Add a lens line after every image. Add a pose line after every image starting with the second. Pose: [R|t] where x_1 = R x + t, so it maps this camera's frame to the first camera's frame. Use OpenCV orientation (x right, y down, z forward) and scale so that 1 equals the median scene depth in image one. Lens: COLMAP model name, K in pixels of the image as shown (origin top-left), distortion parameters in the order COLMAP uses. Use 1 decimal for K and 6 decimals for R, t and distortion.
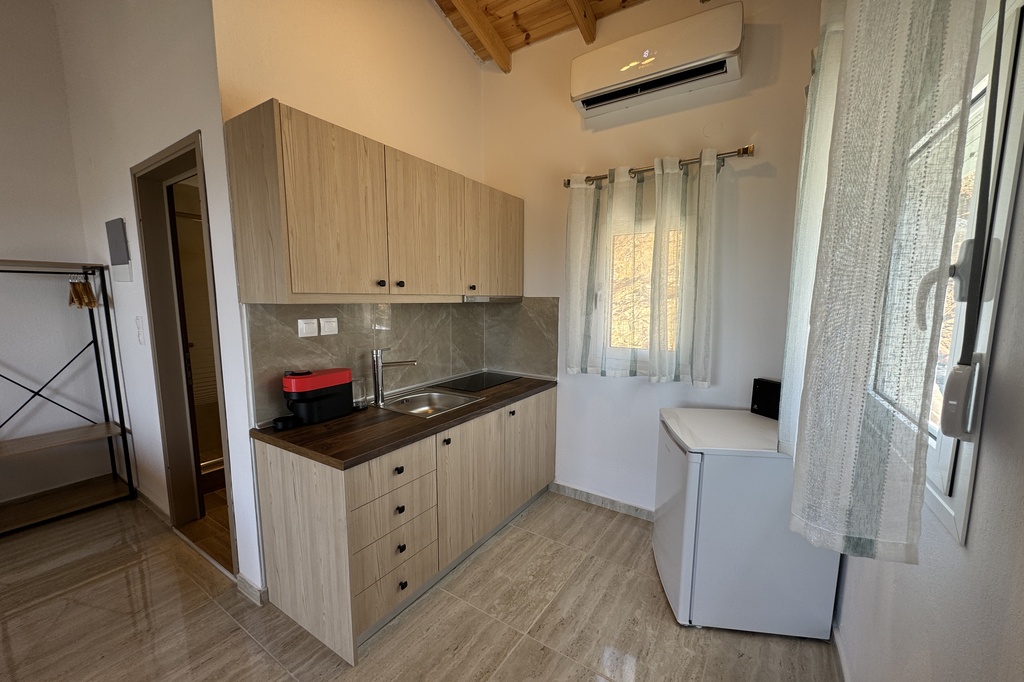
lens RADIAL K [[411.5, 0, 514.1], [0, 411.5, 348.1], [0, 0, 1]] dist [-0.003194, 0.000725]
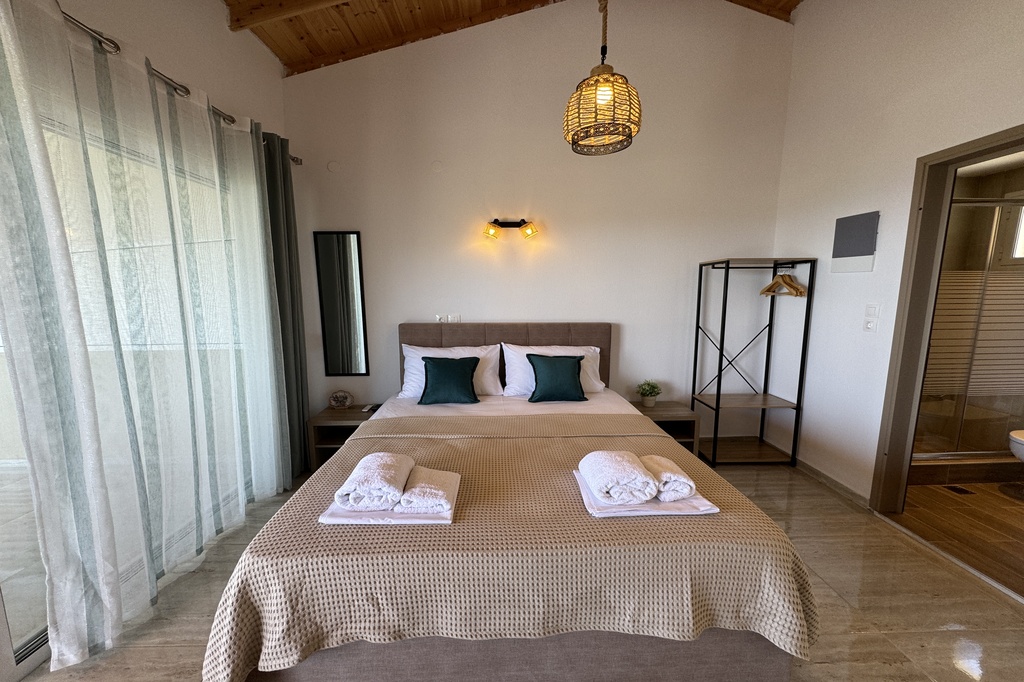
lens RADIAL K [[411.5, 0, 511.5], [0, 411.5, 350.6], [0, 0, 1]] dist [-0.003194, 0.000725]
pose [[0.565855, 0.114428, -0.816526, -0.688966], [-0.097794, 0.992647, 0.071338, 0.066944], [0.818685, 0.039485, 0.572884, -0.425037]]
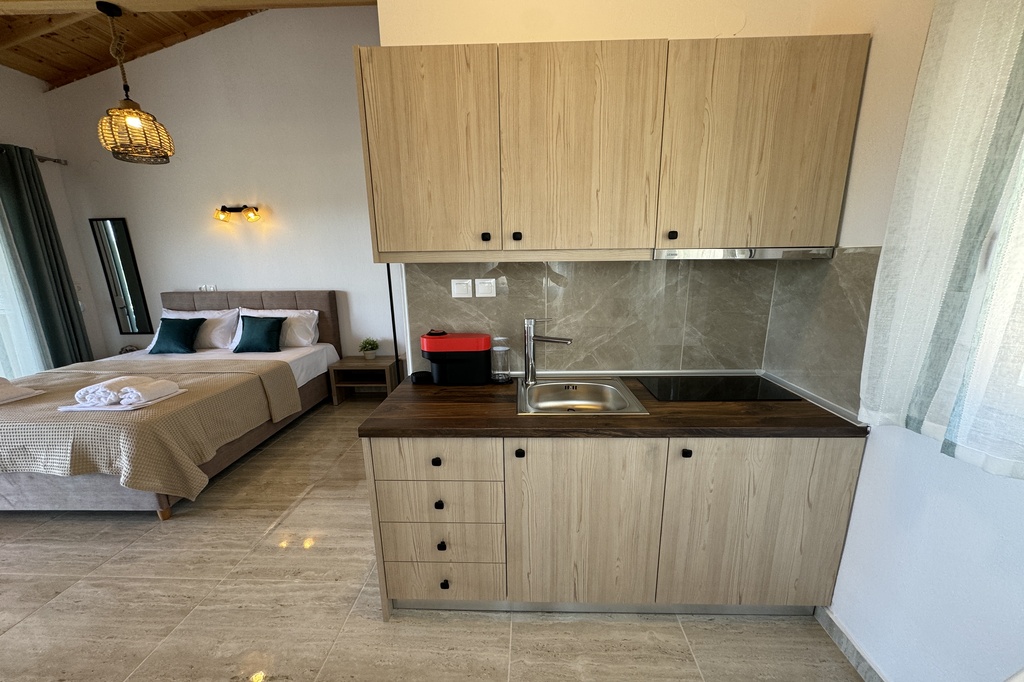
lens RADIAL K [[411.5, 0, 519.9], [0, 411.5, 359.7], [0, 0, 1]] dist [-0.003194, 0.000725]
pose [[0.510883, 0.193205, -0.837658, 0.402366], [-0.090009, 0.981083, 0.171389, -0.060549], [0.854925, -0.012163, 0.518609, 0.589698]]
